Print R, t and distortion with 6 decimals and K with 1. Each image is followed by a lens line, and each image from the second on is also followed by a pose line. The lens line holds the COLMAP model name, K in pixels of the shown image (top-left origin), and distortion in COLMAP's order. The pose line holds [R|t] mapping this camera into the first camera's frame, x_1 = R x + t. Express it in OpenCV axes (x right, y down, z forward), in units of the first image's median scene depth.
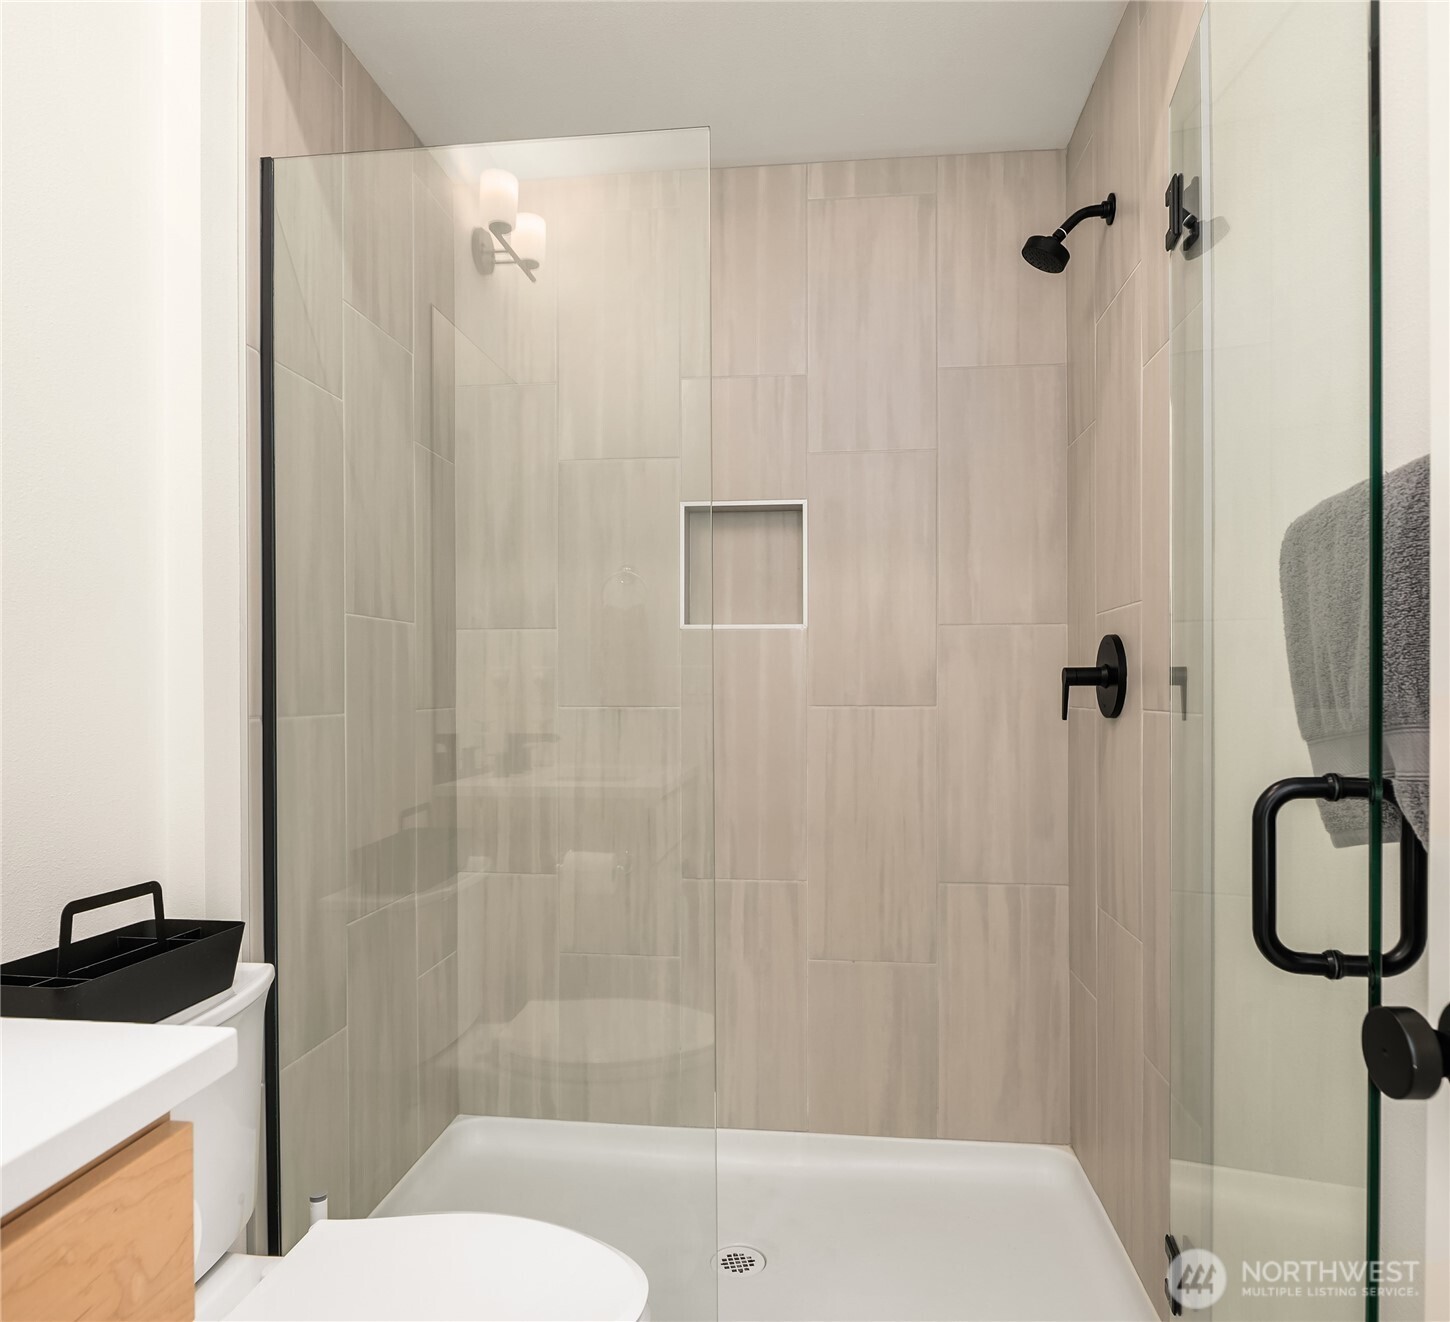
lens RADIAL K [[968.7, 0, 726.8], [0, 968.7, 692.5], [0, 0, 1]] dist [-0.003265, -0.008152]
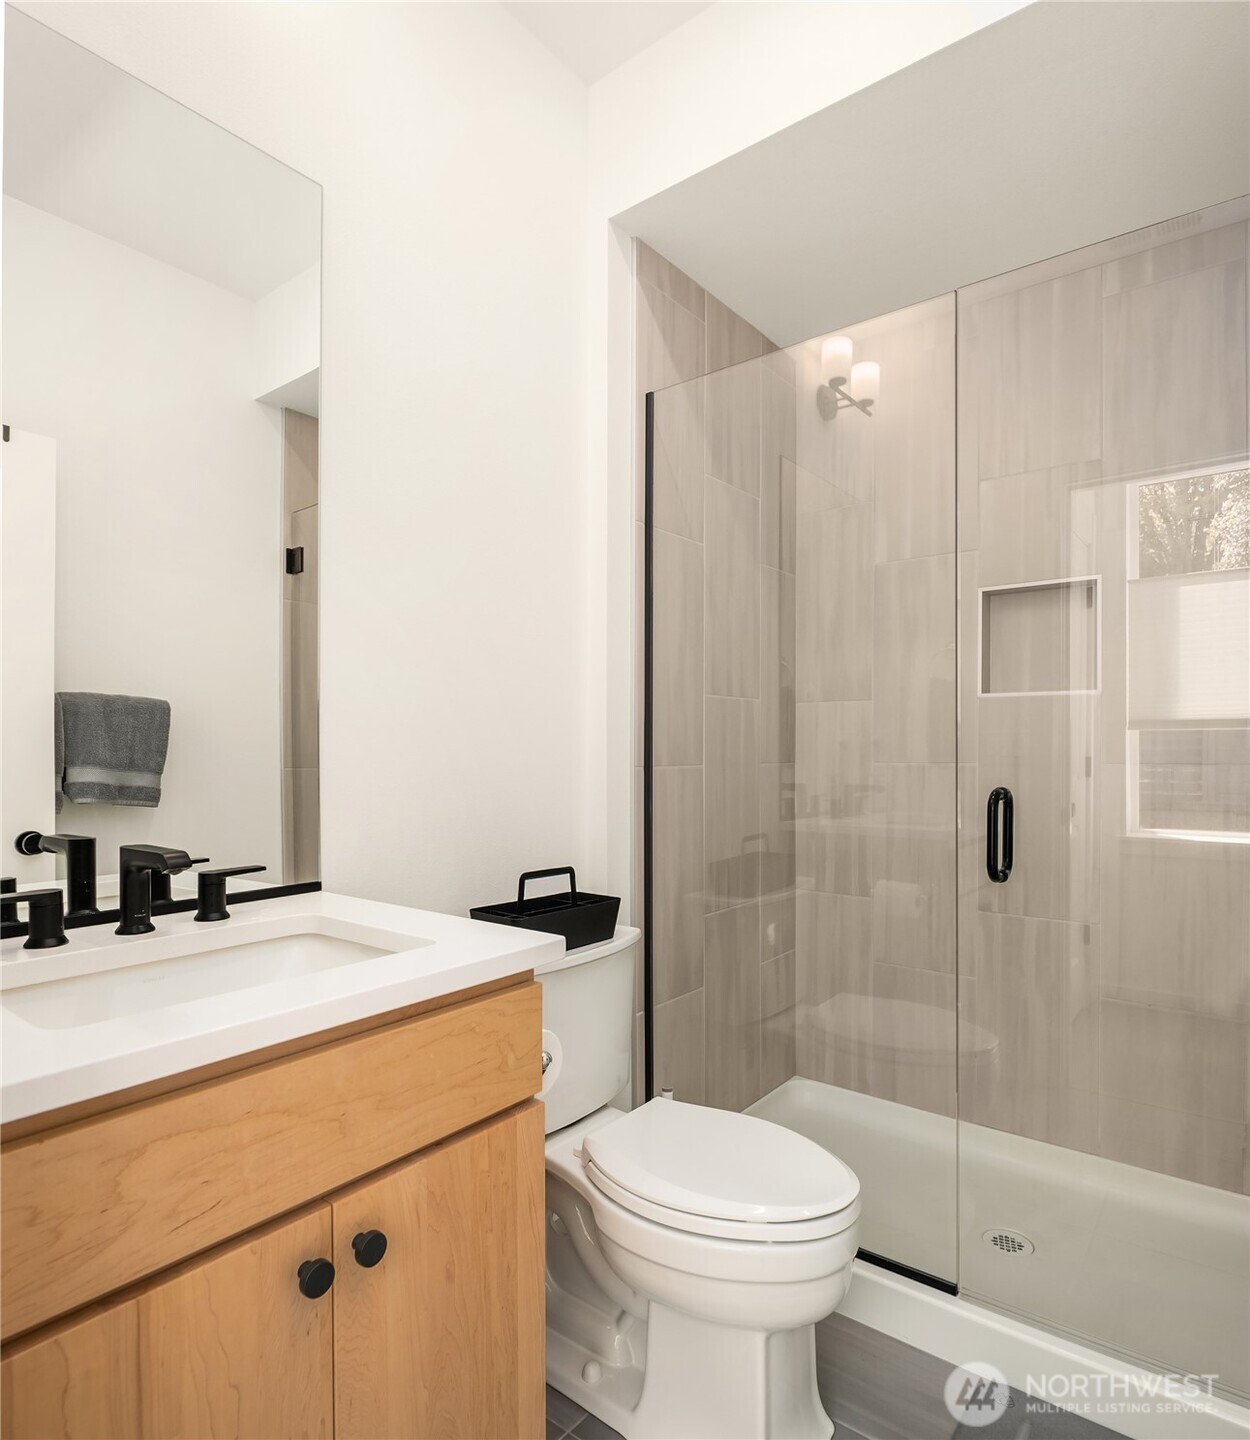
lens RADIAL K [[841.7, 0, 624.8], [0, 841.7, 750.0], [0, 0, 1]] dist [0.001126, 0.000270]
pose [[0.847757, 0.001644, -0.530382, 0.130178], [-0.002783, 0.999995, -0.001348, 0.000557], [0.530377, 0.002619, 0.847758, -0.084787]]
